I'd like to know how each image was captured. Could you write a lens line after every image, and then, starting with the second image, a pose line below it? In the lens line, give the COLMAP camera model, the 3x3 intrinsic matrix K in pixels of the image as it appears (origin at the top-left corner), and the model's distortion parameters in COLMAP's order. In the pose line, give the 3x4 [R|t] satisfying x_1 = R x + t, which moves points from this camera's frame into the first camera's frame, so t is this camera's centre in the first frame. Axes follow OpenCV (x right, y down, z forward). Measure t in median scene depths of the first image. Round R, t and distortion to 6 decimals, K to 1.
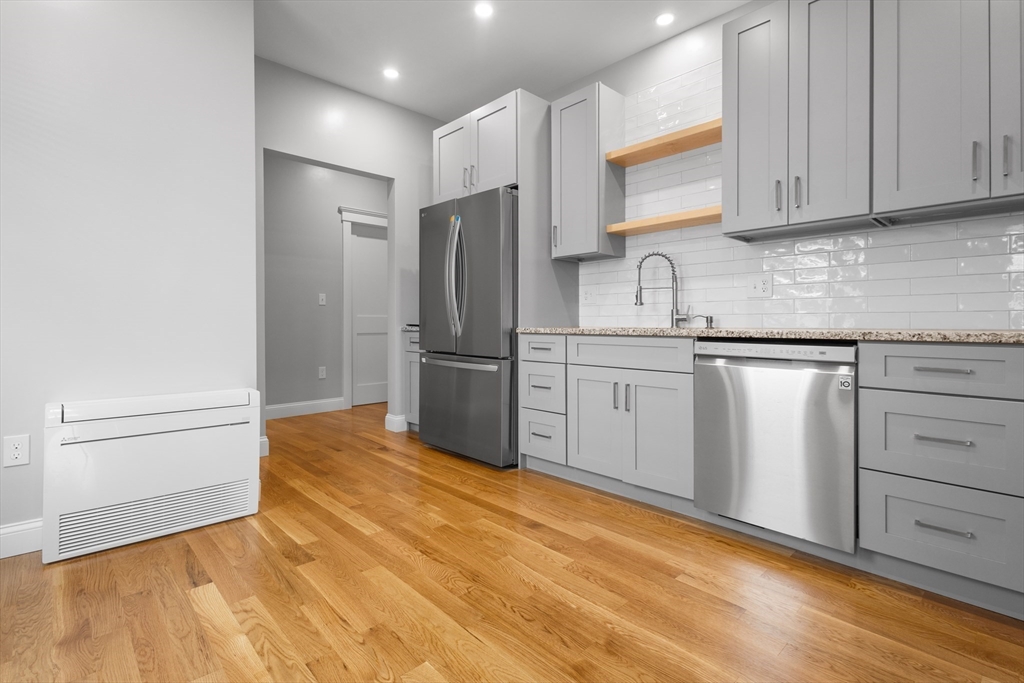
lens RADIAL K [[480.2, 0, 501.2], [0, 480.2, 323.1], [0, 0, 1]] dist [0.003985, -0.000062]
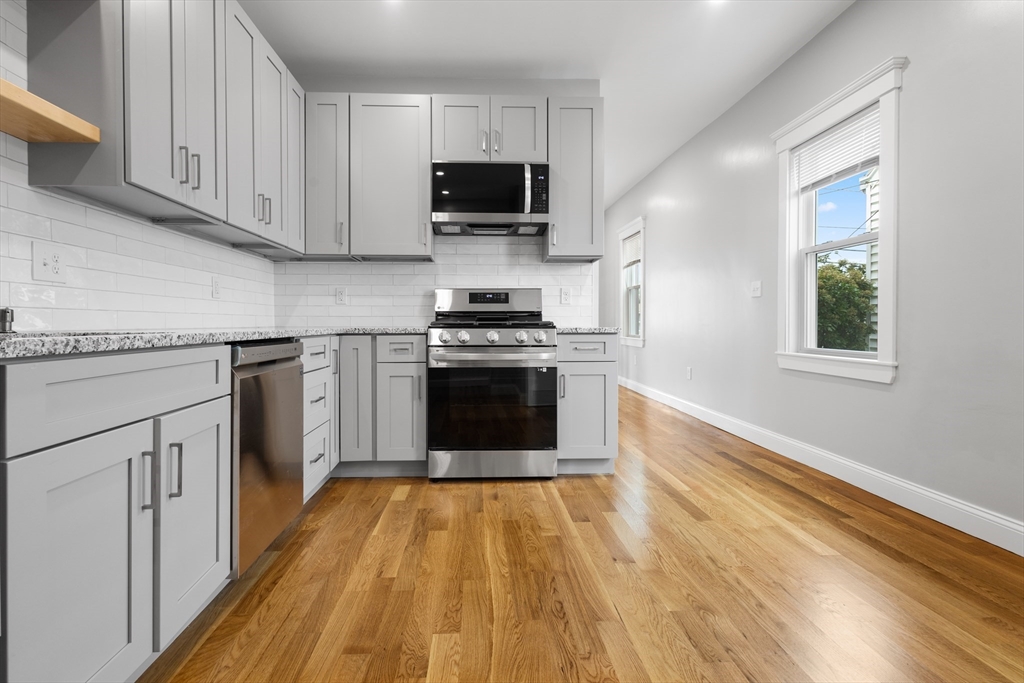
lens RADIAL K [[480.2, 0, 490.5], [0, 480.2, 327.1], [0, 0, 1]] dist [0.003985, -0.000062]
pose [[-0.759357, -0.005072, 0.650654, -0.330857], [0.000434, 0.999965, 0.008302, 0.001082], [-0.650674, 0.006587, -0.759329, 1.225527]]
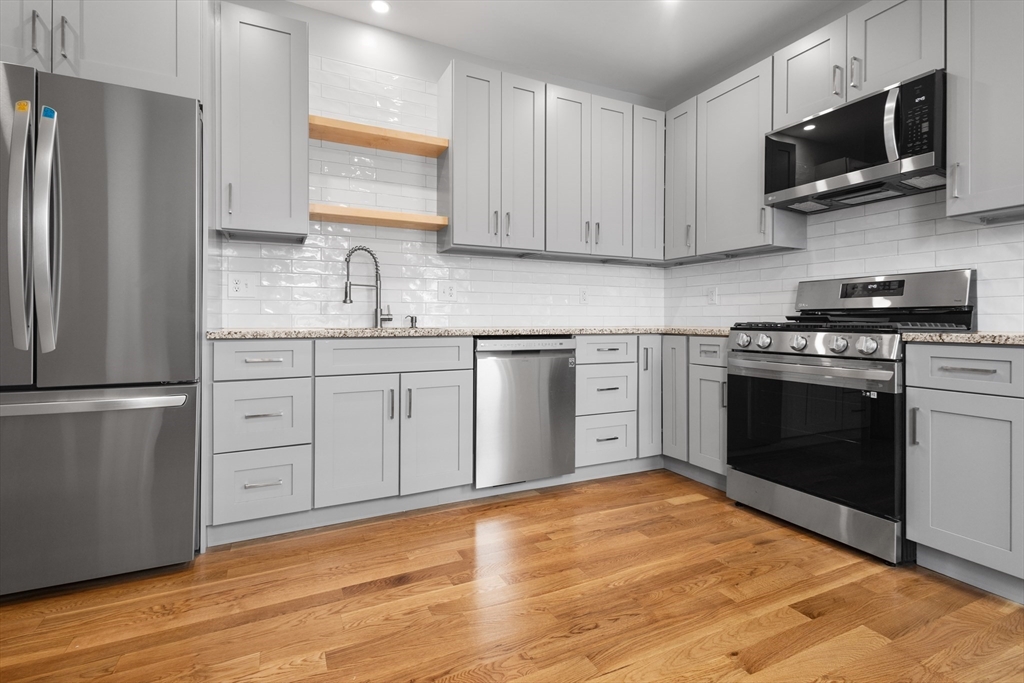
lens RADIAL K [[480.2, 0, 508.2], [0, 480.2, 320.1], [0, 0, 1]] dist [0.003985, -0.000062]
pose [[0.291717, 0.001376, 0.956504, -0.605721], [-0.001296, 0.999999, -0.001044, -0.006176], [-0.956504, -0.000935, 0.291718, 0.570850]]
